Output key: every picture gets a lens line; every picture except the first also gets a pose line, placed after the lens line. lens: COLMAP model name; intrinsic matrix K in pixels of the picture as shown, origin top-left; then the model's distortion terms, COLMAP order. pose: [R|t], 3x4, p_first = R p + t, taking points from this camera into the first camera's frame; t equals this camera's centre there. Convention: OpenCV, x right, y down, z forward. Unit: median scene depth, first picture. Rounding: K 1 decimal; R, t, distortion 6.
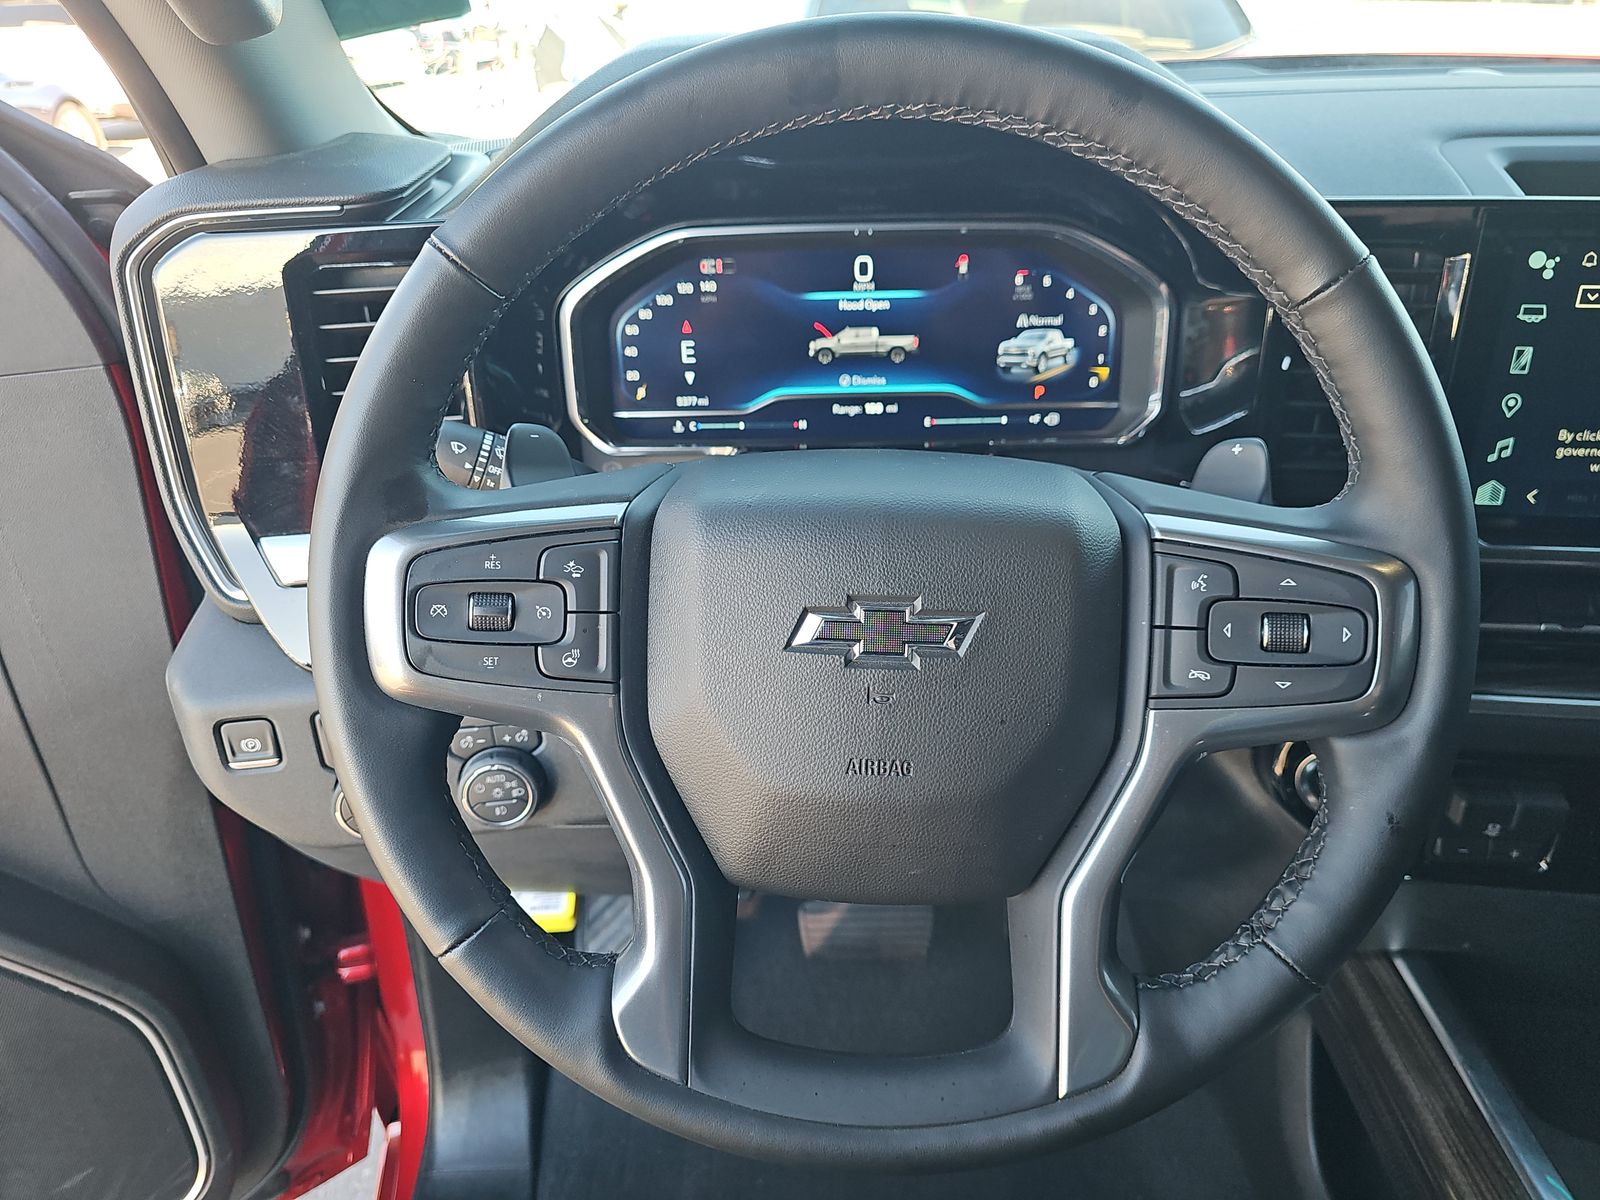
lens RADIAL K [[1077.9, 0, 800.0], [0, 1077.9, 600.0], [0, 0, 1]] dist [-0.007592, -0.004115]
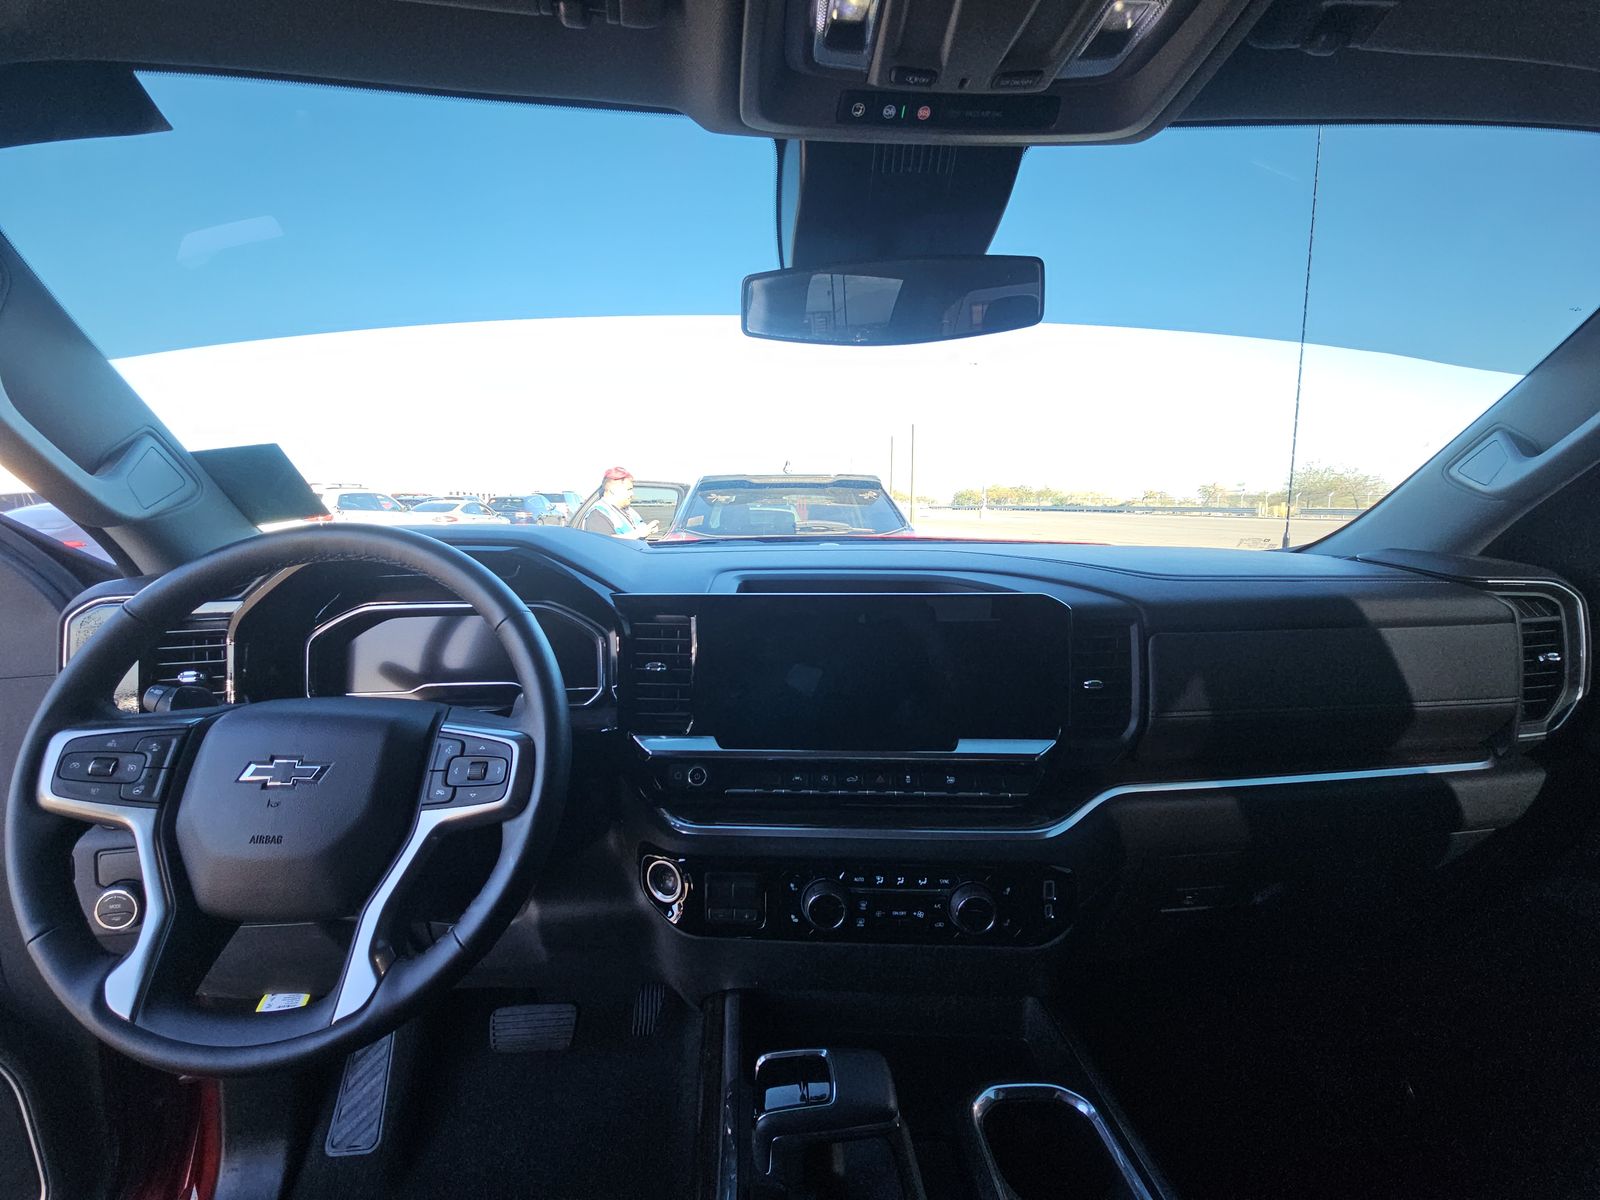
lens RADIAL K [[624.2, 0, 800.0], [0, 624.2, 600.0], [0, 0, 1]] dist [-0.000145, -0.010223]
pose [[0.991208, 0.019552, 0.130863, 0.582354], [0.027446, 0.937130, -0.347901, 0.103185], [-0.129438, 0.348434, 0.928353, -0.255628]]
